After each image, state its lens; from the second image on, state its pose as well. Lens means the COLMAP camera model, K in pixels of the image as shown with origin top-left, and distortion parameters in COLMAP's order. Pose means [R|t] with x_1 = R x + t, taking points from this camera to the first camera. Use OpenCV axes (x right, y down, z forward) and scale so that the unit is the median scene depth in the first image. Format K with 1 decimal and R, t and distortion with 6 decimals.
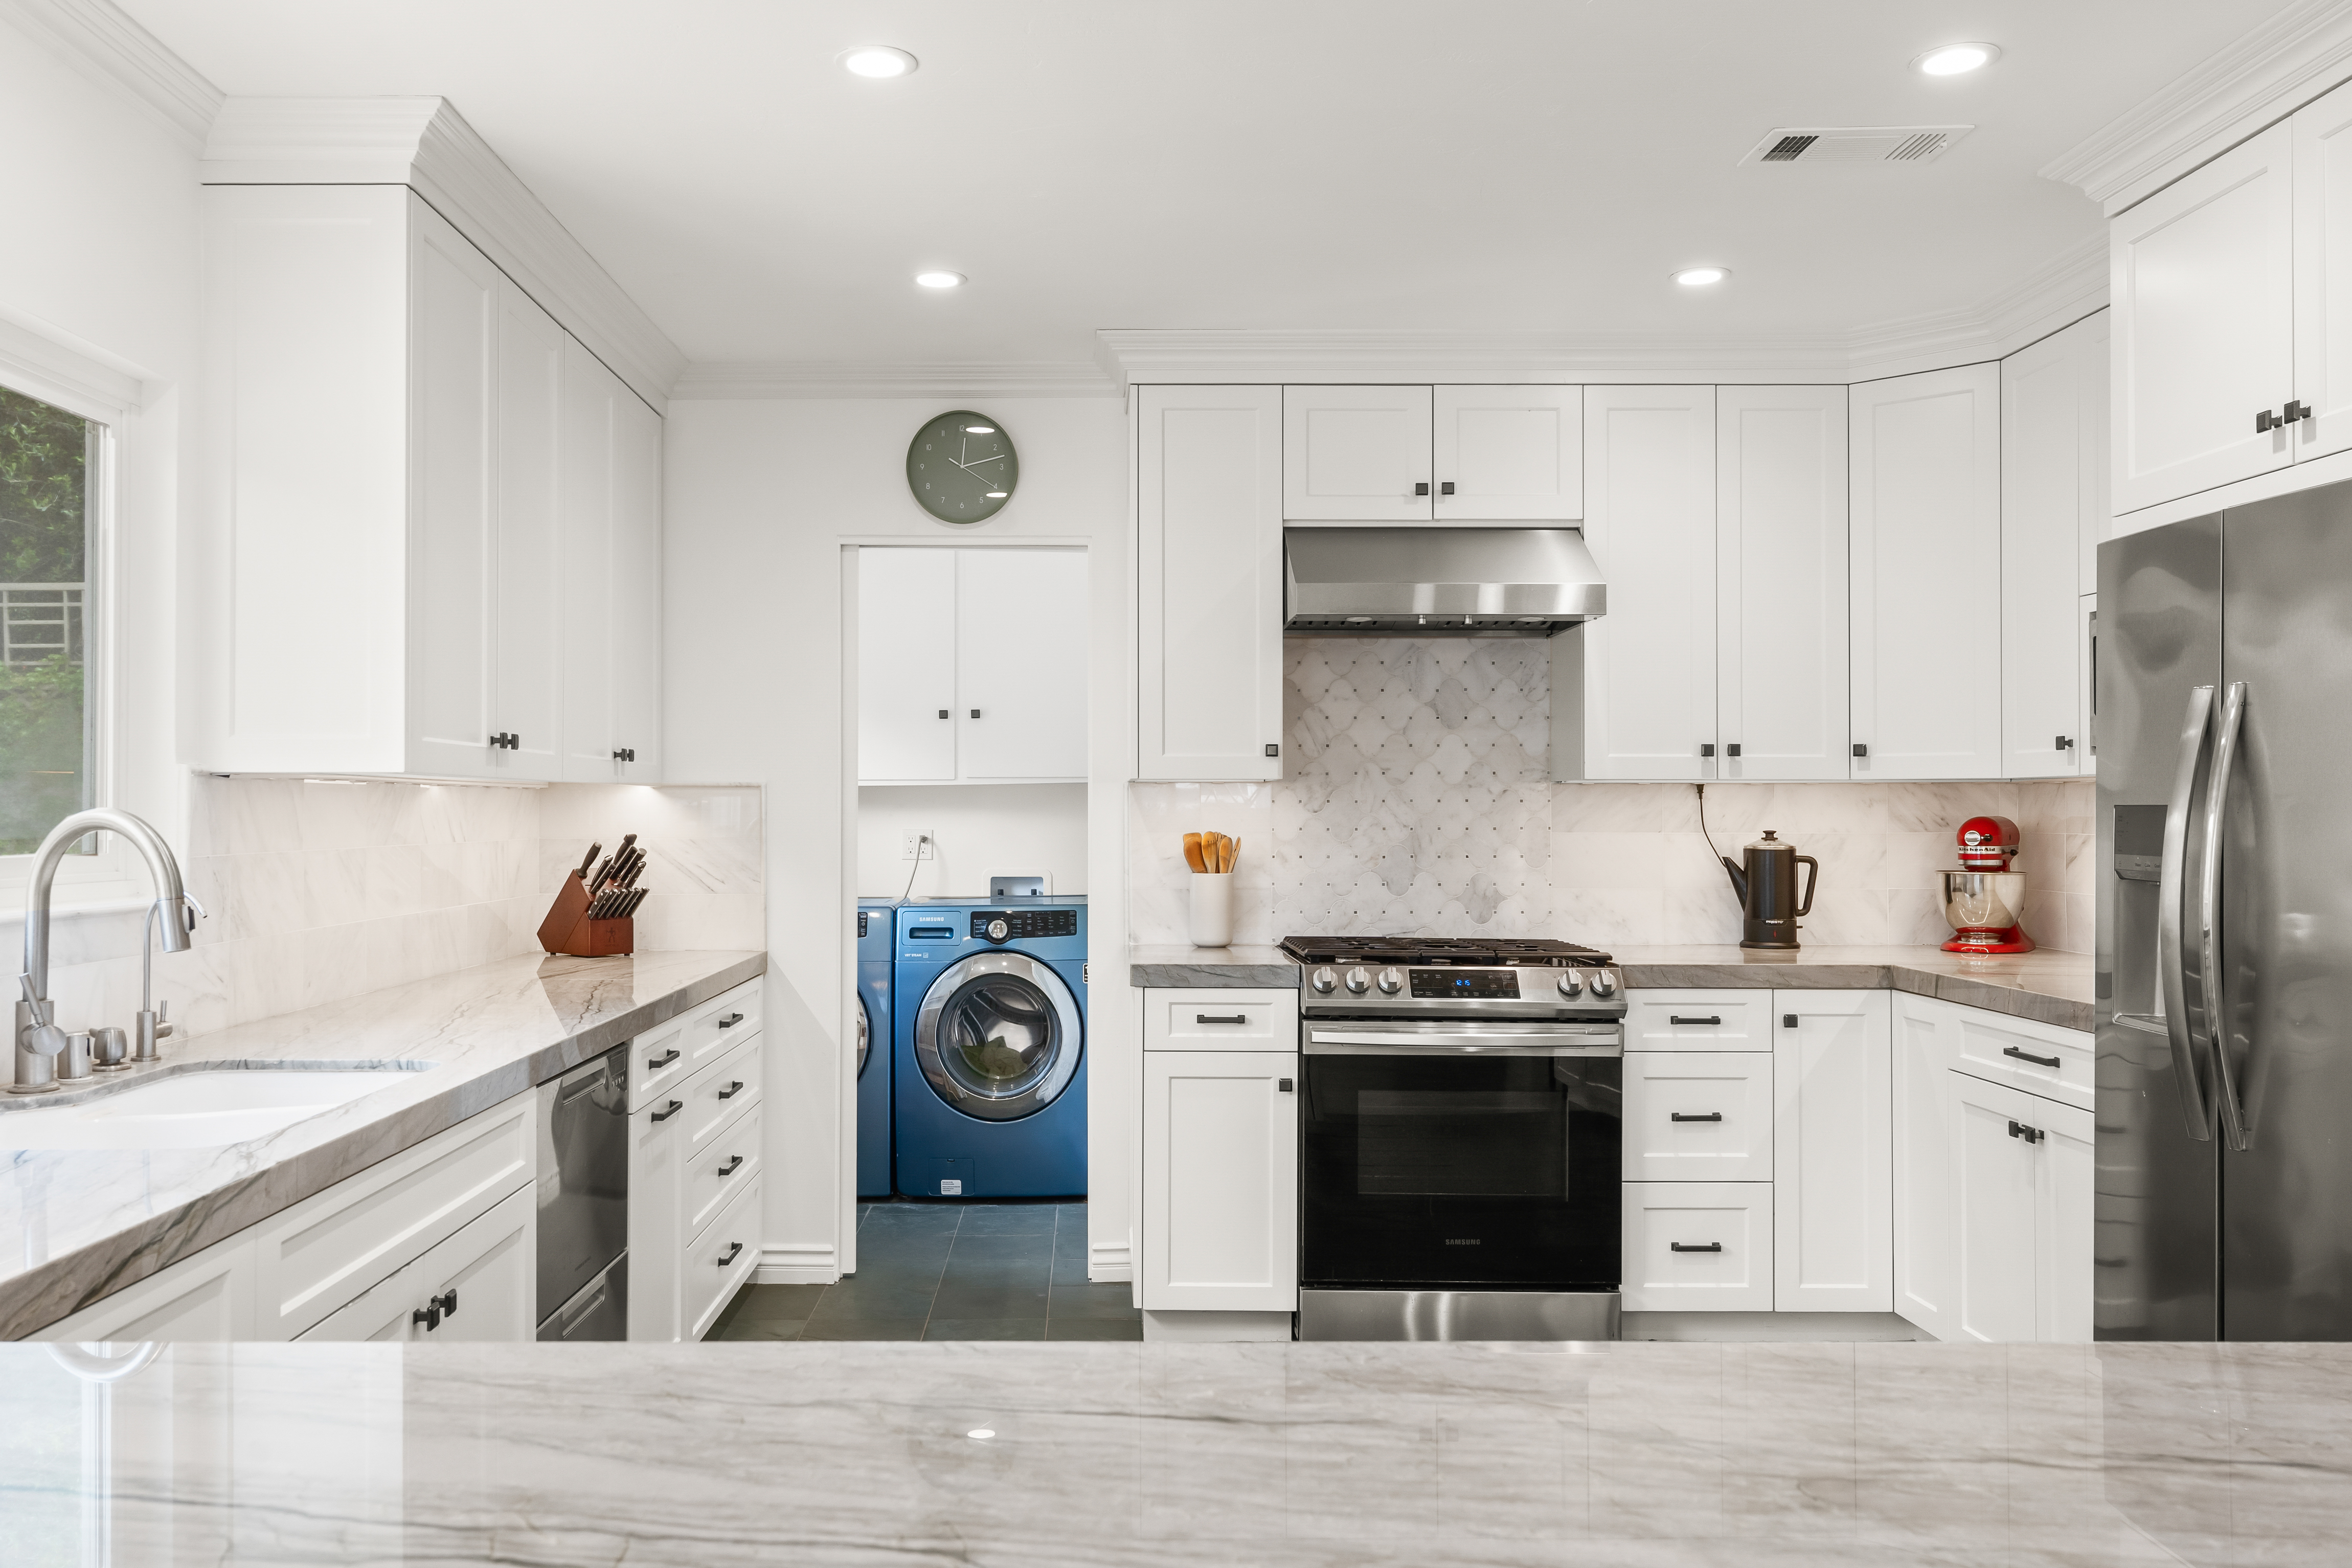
lens RADIAL K [[1926.5, 0, 1176.0], [0, 1926.5, 784.0], [0, 0, 1]] dist [-0.004846, 0.007050]
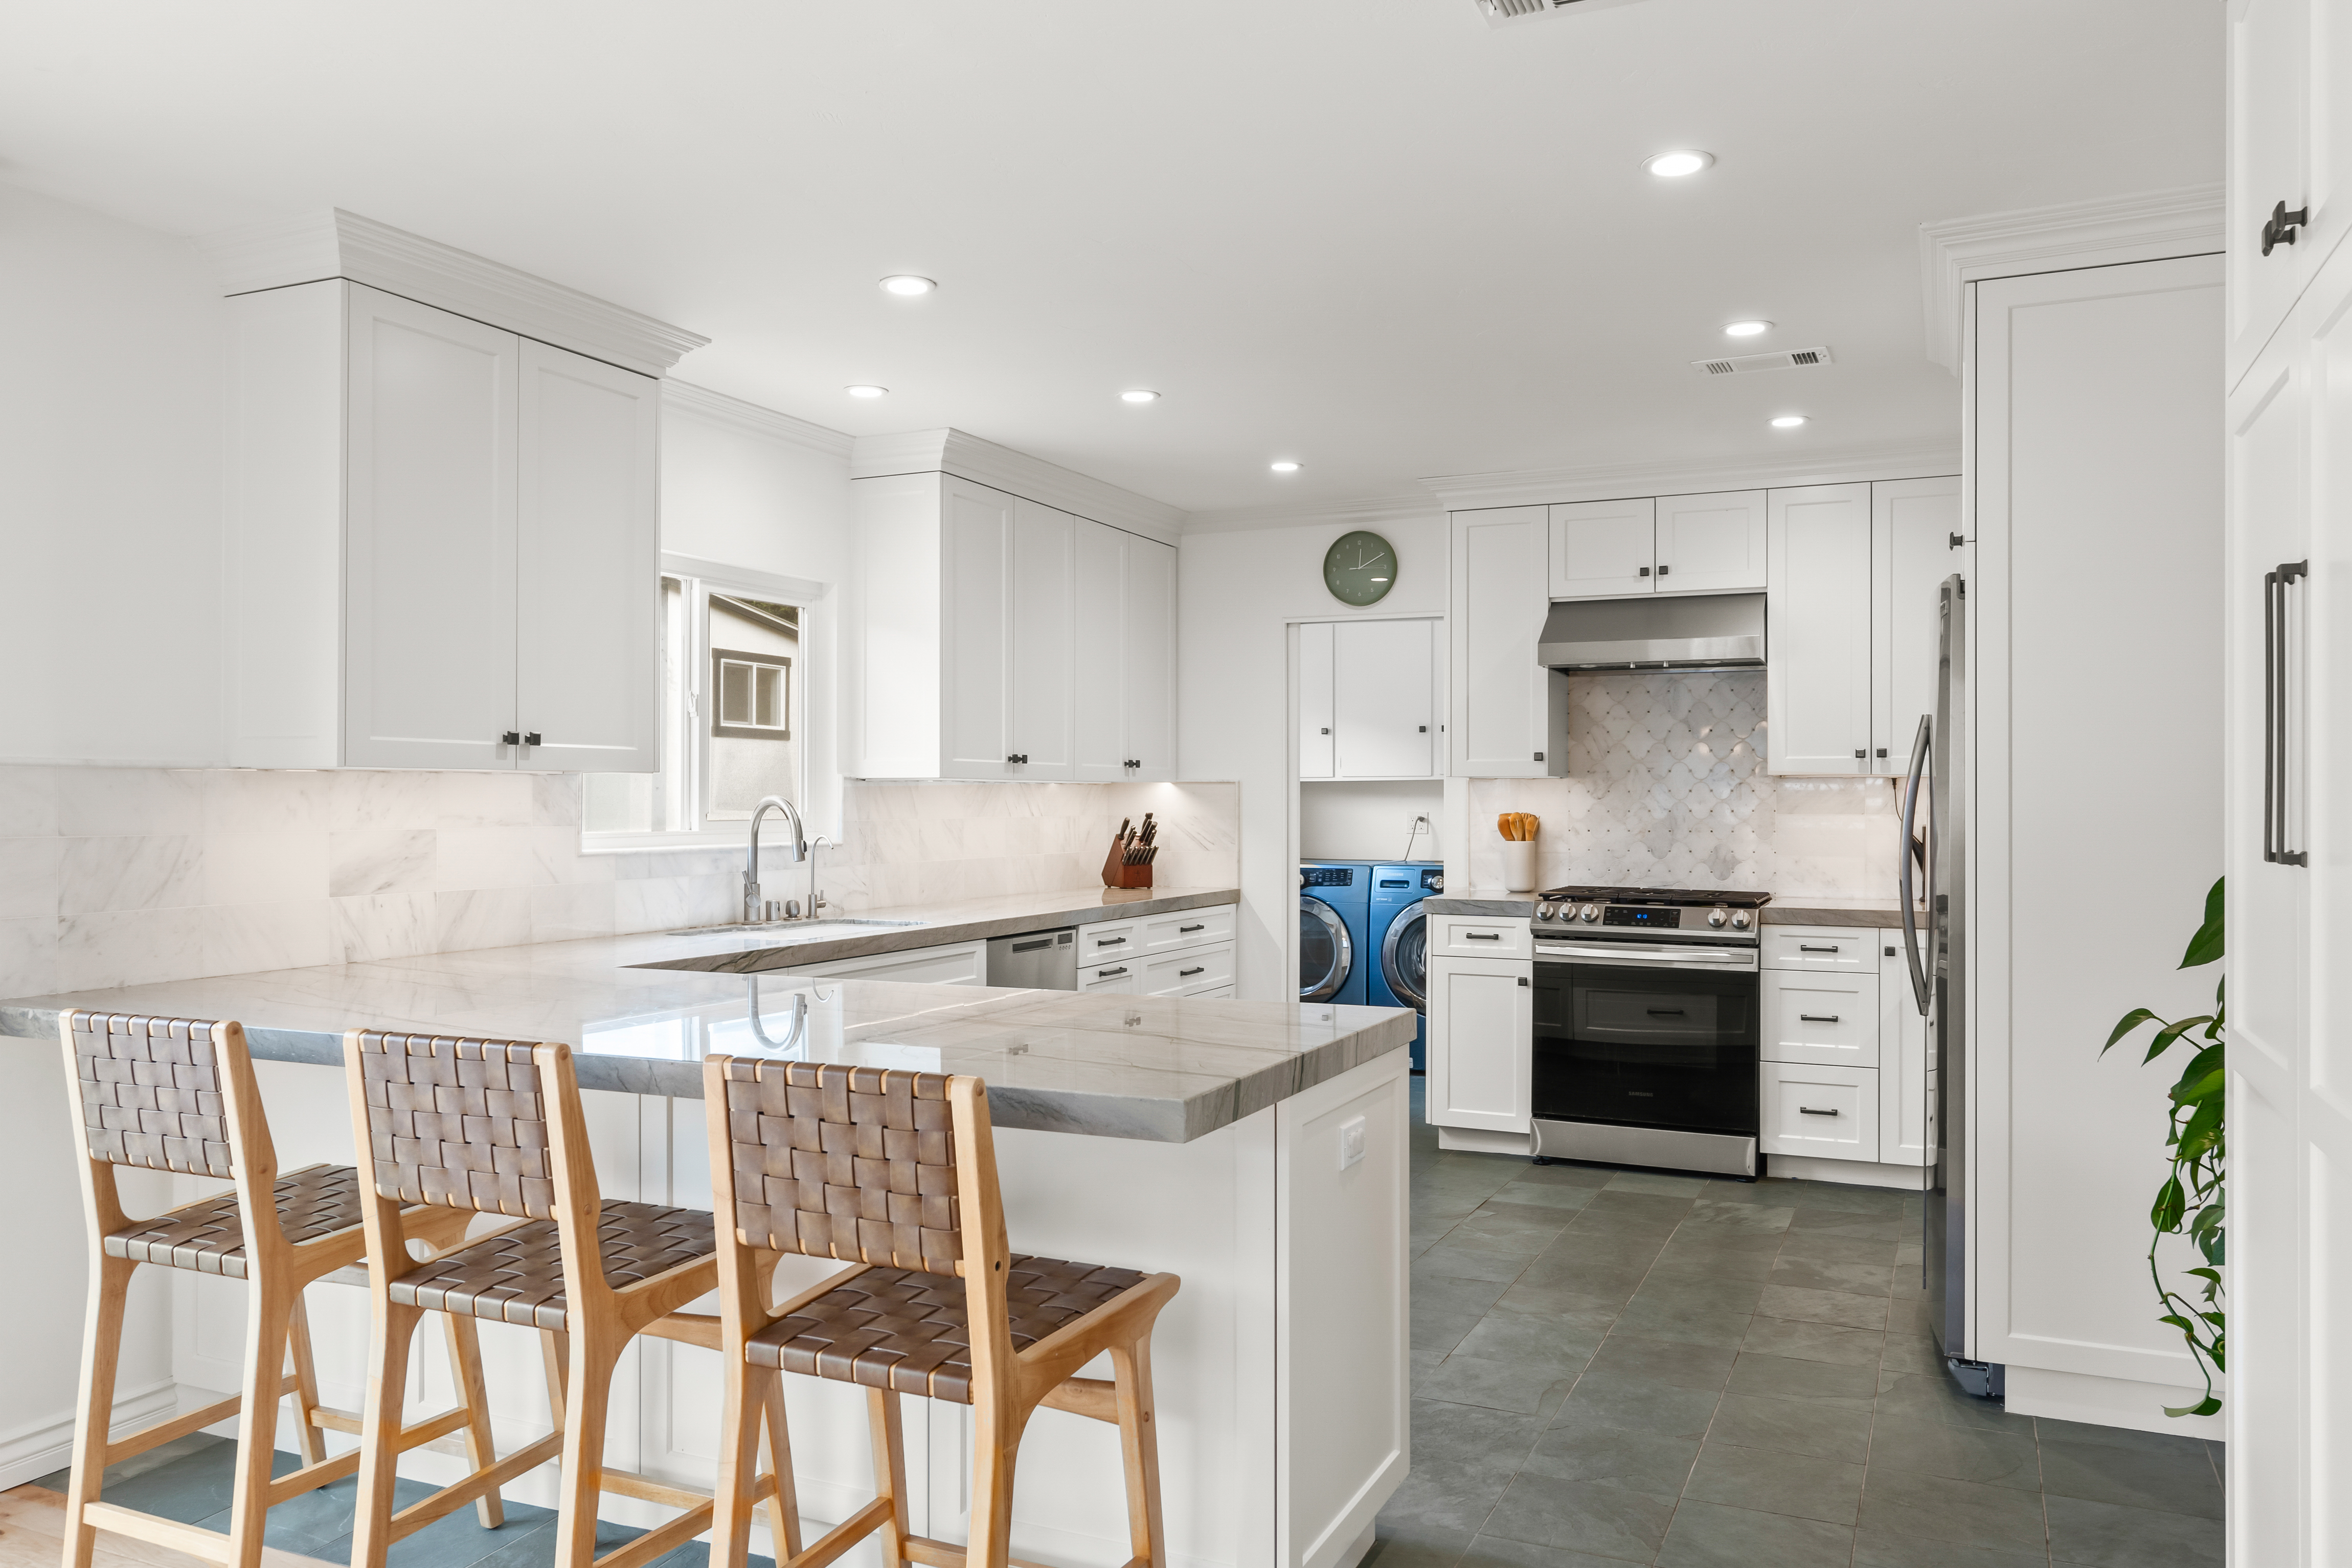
lens RADIAL K [[1724.4, 0, 1176.0], [0, 1724.4, 784.0], [0, 0, 1]] dist [-0.001350, 0.000293]
pose [[0.908825, -0.003495, -0.417163, 0.342615], [0.005543, 0.999978, 0.003700, -0.003077], [0.417141, -0.005675, 0.908824, -0.301012]]
